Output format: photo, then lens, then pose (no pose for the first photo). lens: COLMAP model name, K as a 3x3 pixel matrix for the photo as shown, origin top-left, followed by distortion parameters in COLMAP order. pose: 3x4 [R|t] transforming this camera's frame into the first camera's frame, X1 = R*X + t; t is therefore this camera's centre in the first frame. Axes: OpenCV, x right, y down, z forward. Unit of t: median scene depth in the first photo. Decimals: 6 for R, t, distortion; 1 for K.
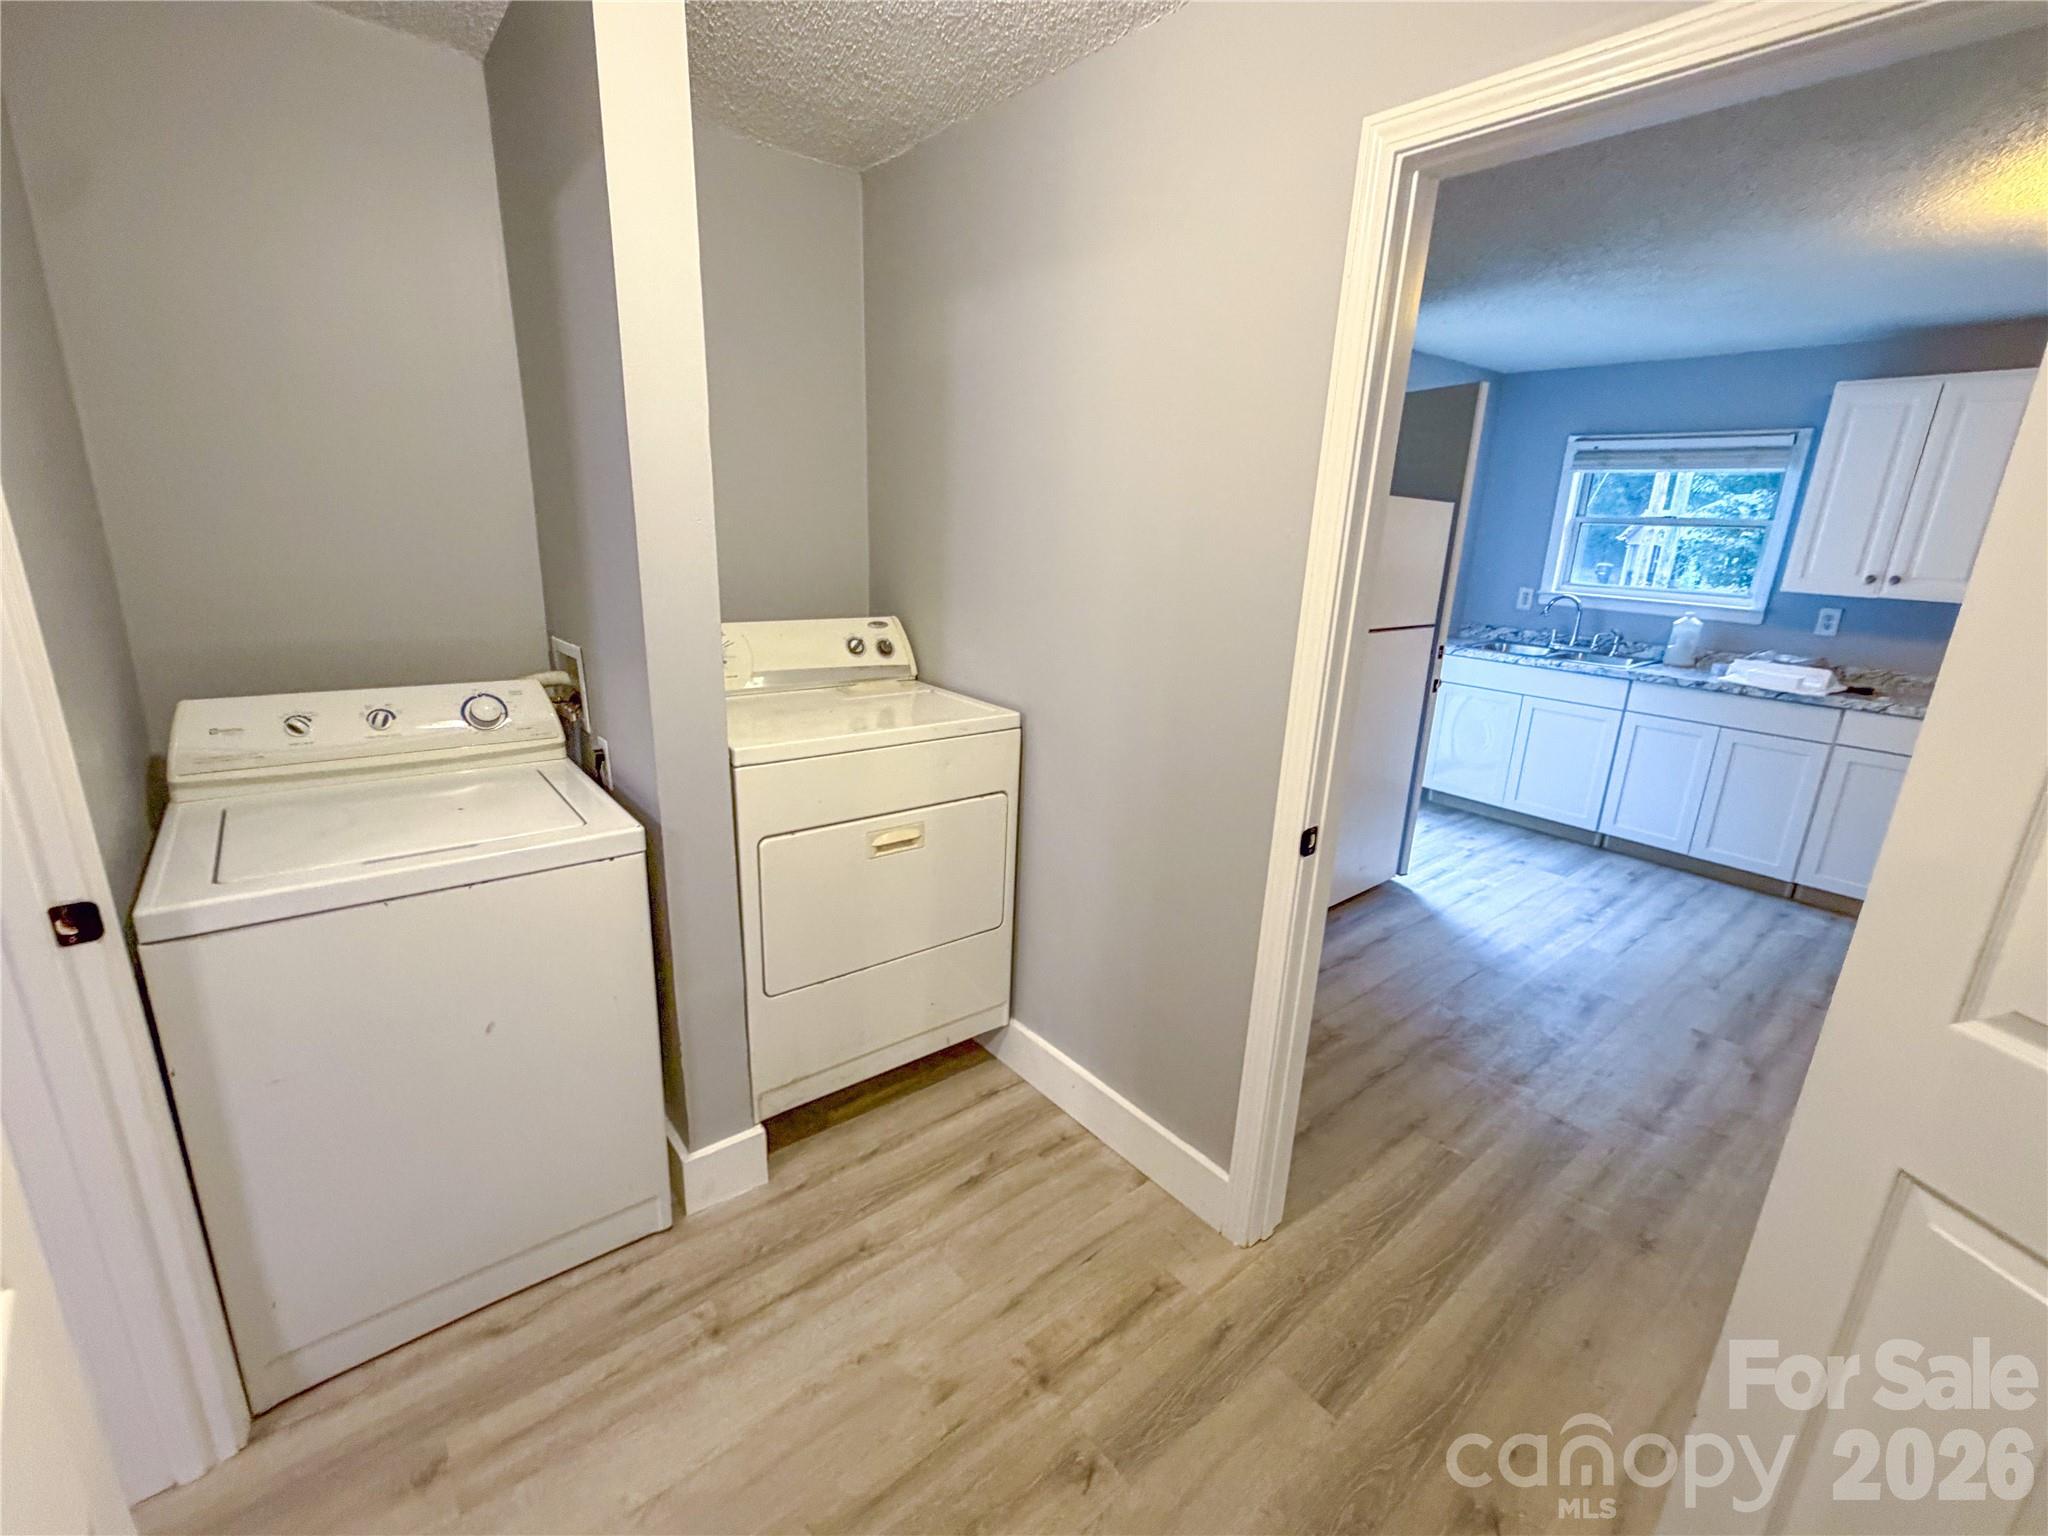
lens RADIAL K [[884.0, 0, 1024.0], [0, 884.0, 768.0], [0, 0, 1]] dist [0.002607, 0.000346]
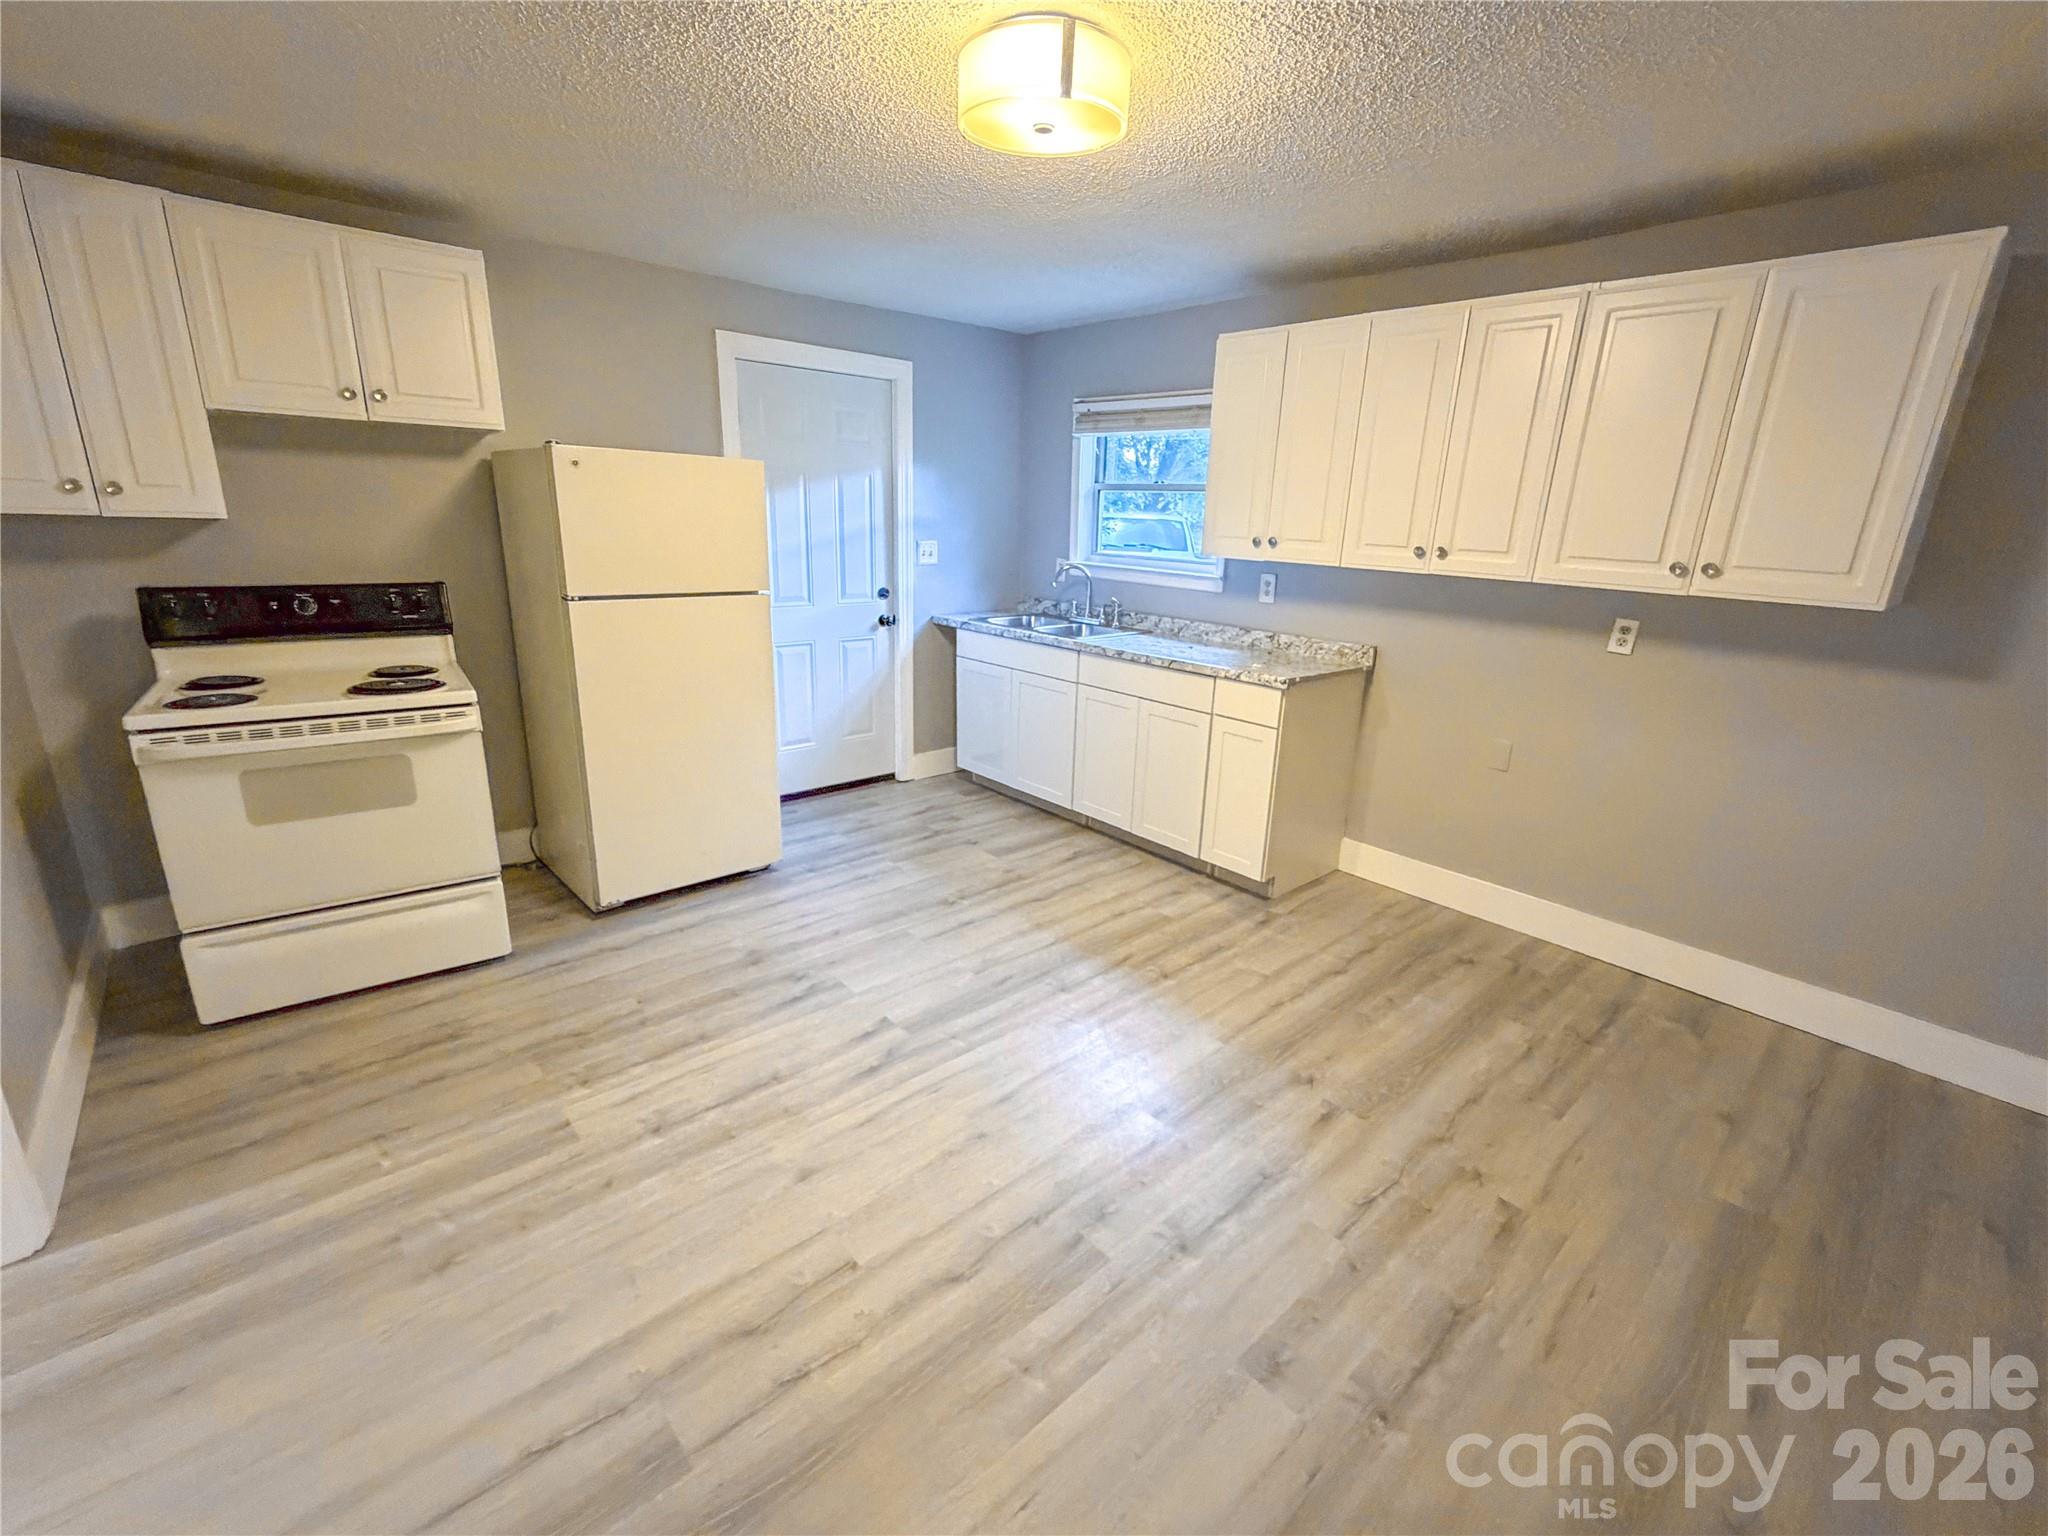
lens RADIAL K [[873.8, 0, 1039.7], [0, 873.8, 774.8], [0, 0, 1]] dist [-0.021445, 0.000425]
pose [[0.998384, -0.011174, 0.055726, 0.709595], [0.010437, 0.999855, 0.013490, 0.026416], [-0.055868, -0.012887, 0.998355, 0.075254]]
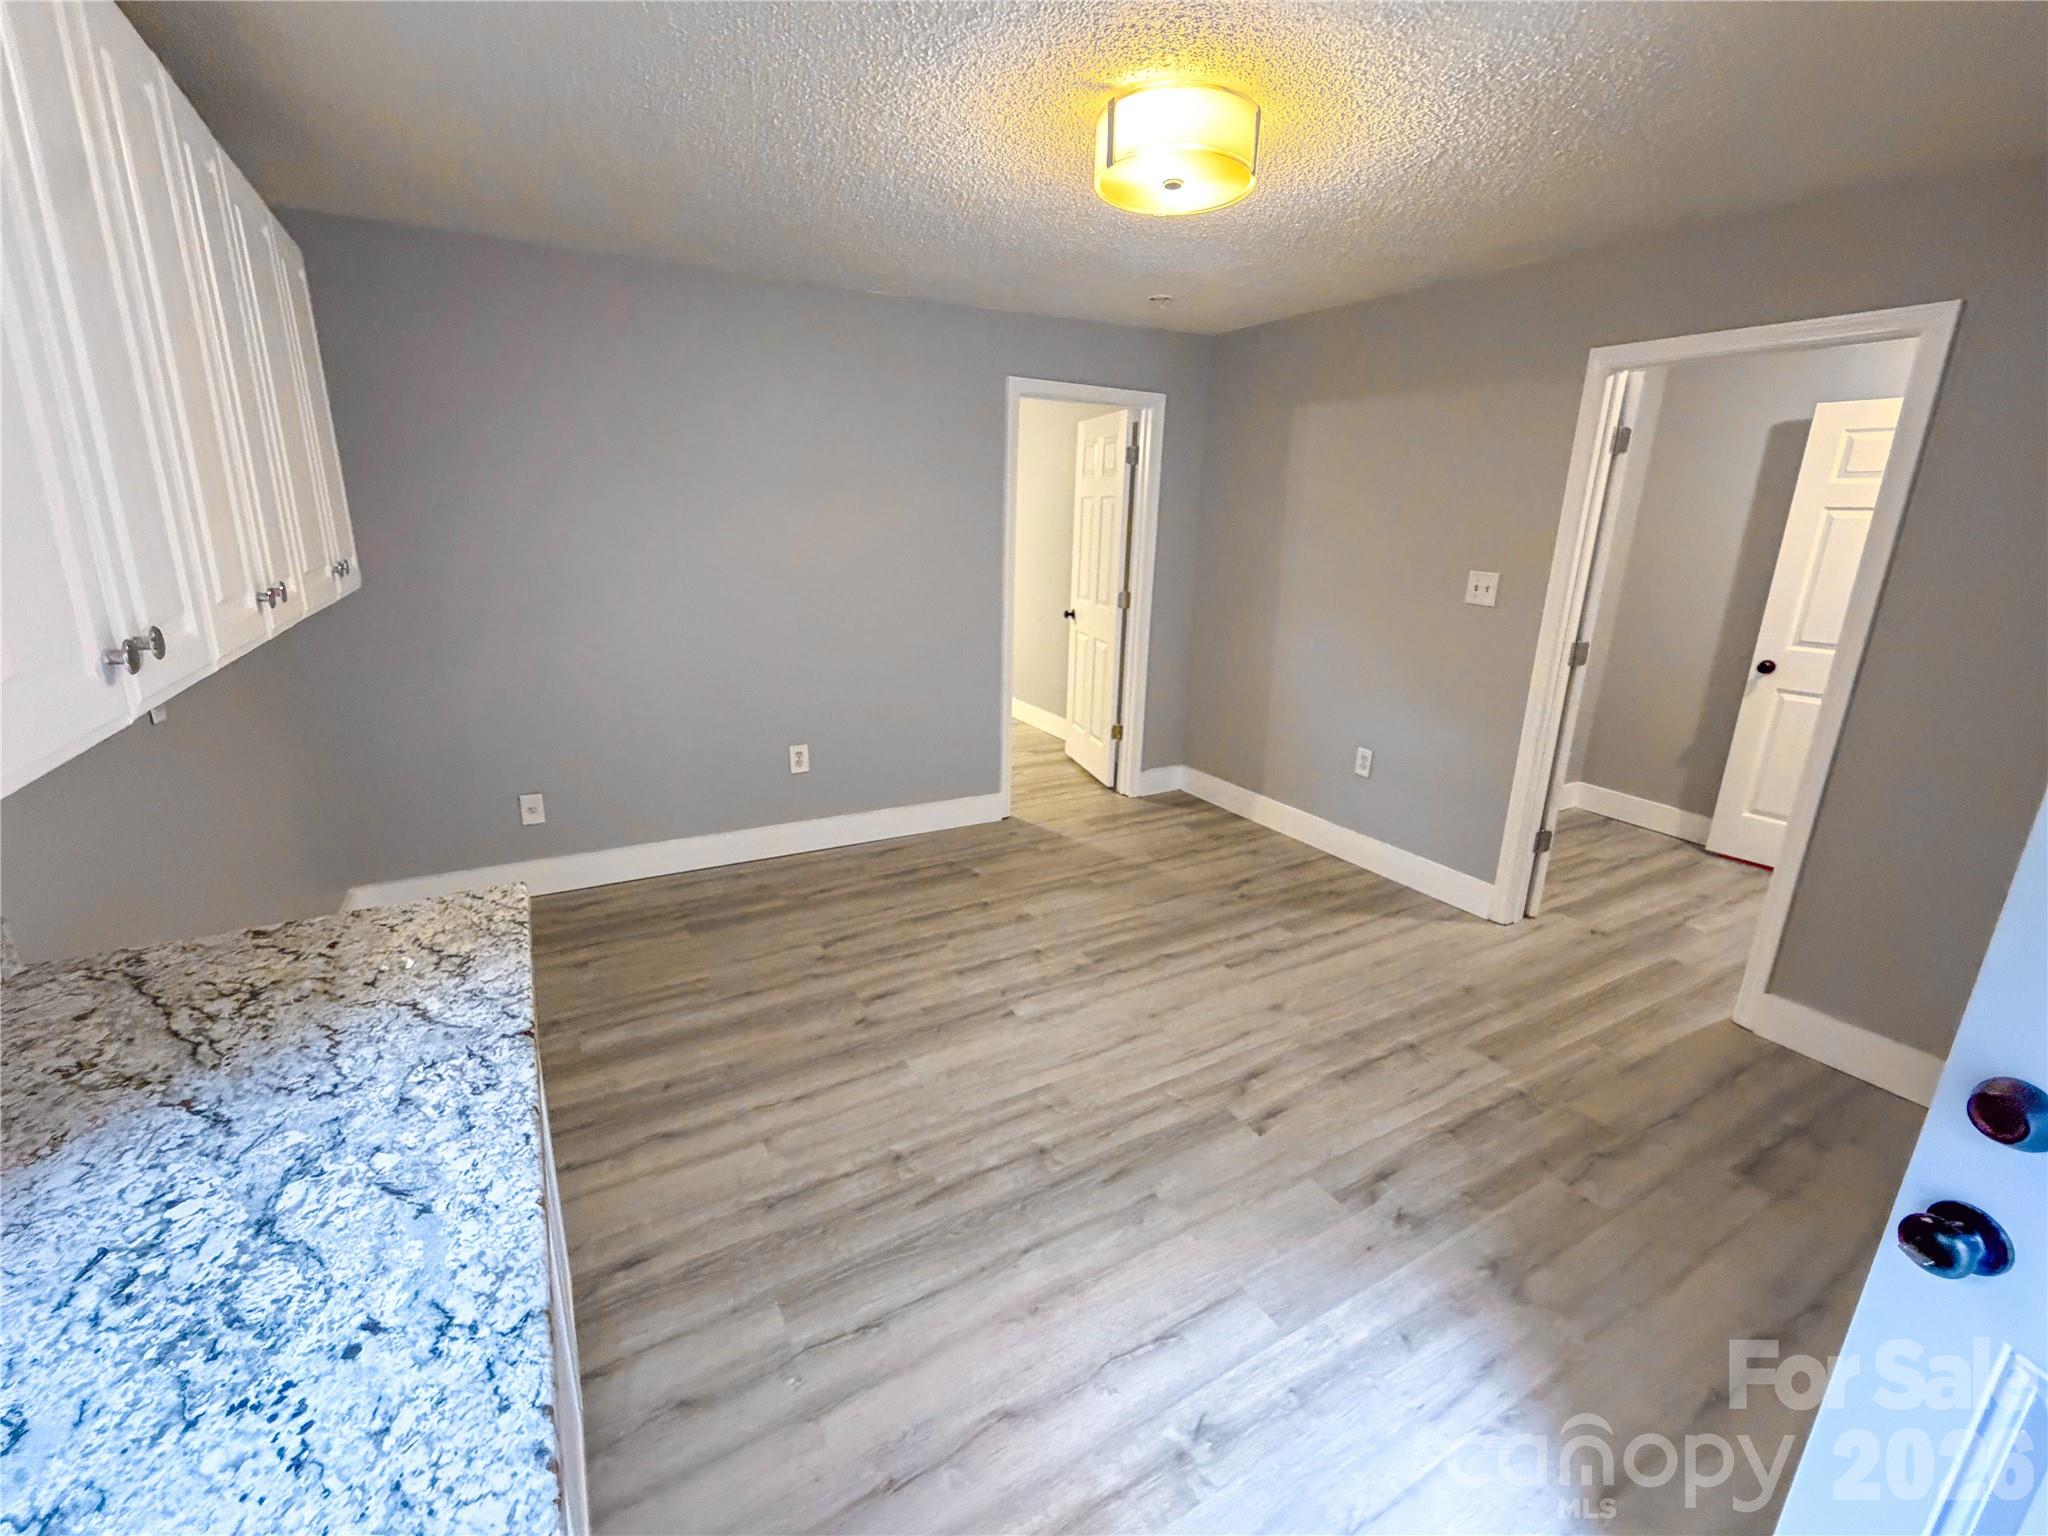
lens RADIAL K [[898.1, 0, 1025.0], [0, 898.1, 775.2], [0, 0, 1]] dist [-0.014226, 0.000141]
pose [[-0.985915, -0.091806, 0.139796, 0.720356], [-0.002071, 0.842510, 0.538677, -0.335840], [-0.167234, 0.530801, -0.830833, 1.251372]]
